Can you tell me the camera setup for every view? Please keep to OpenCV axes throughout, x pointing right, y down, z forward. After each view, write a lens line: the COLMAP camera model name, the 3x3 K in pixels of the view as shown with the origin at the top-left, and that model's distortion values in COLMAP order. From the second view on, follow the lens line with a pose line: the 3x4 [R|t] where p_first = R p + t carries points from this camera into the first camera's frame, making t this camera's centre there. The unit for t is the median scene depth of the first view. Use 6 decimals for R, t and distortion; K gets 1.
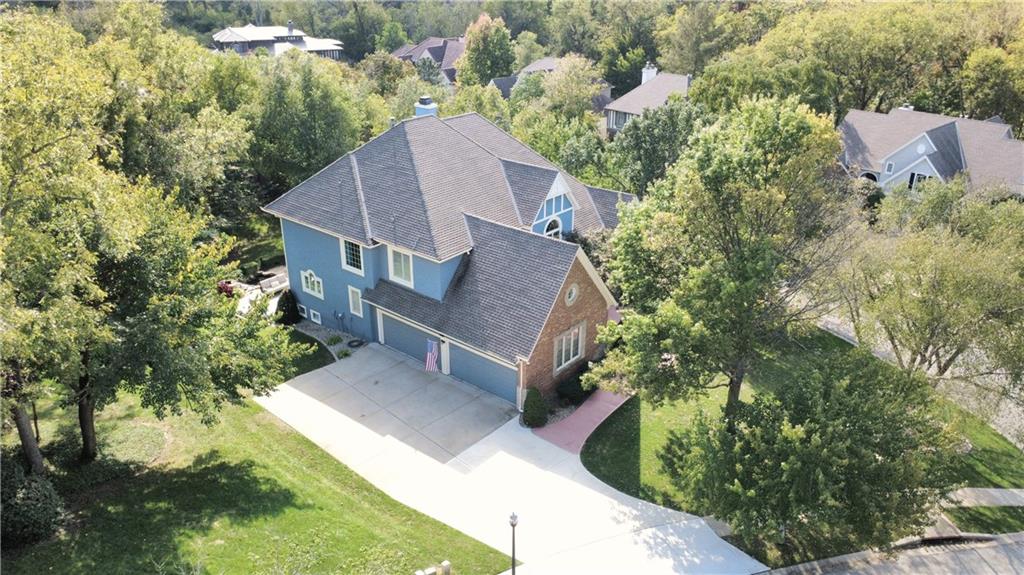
lens RADIAL K [[760.2, 0, 512.0], [0, 760.2, 287.5], [0, 0, 1]] dist [-0.055766, -0.000138]
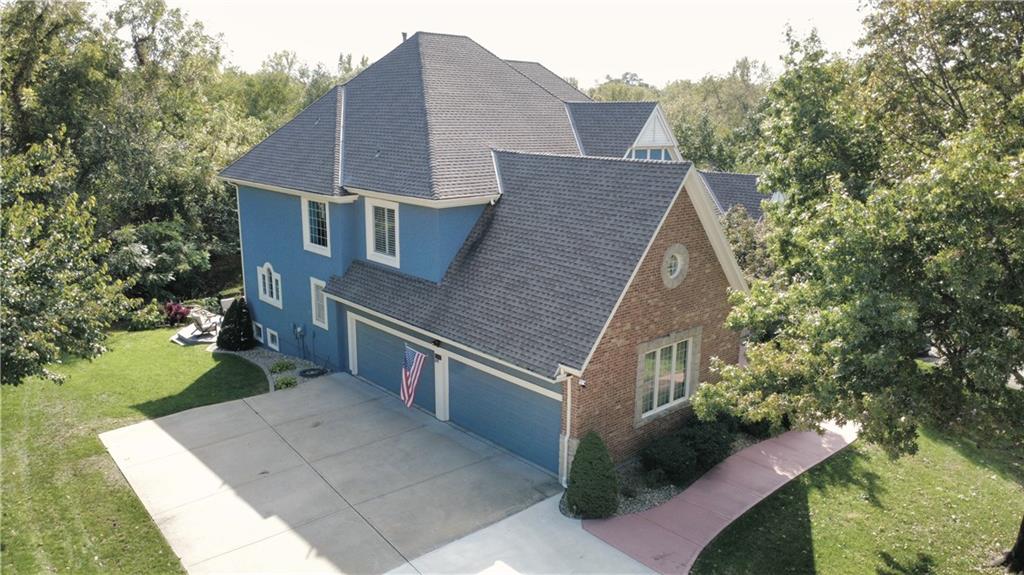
lens RADIAL K [[748.8, 0, 512.0], [0, 748.8, 287.5], [0, 0, 1]] dist [-0.004940, -0.002666]
pose [[0.989182, 0.037451, -0.141835, 0.039165], [-0.064936, 0.978762, -0.194441, 0.124550], [0.131541, 0.201548, 0.970606, 0.459798]]
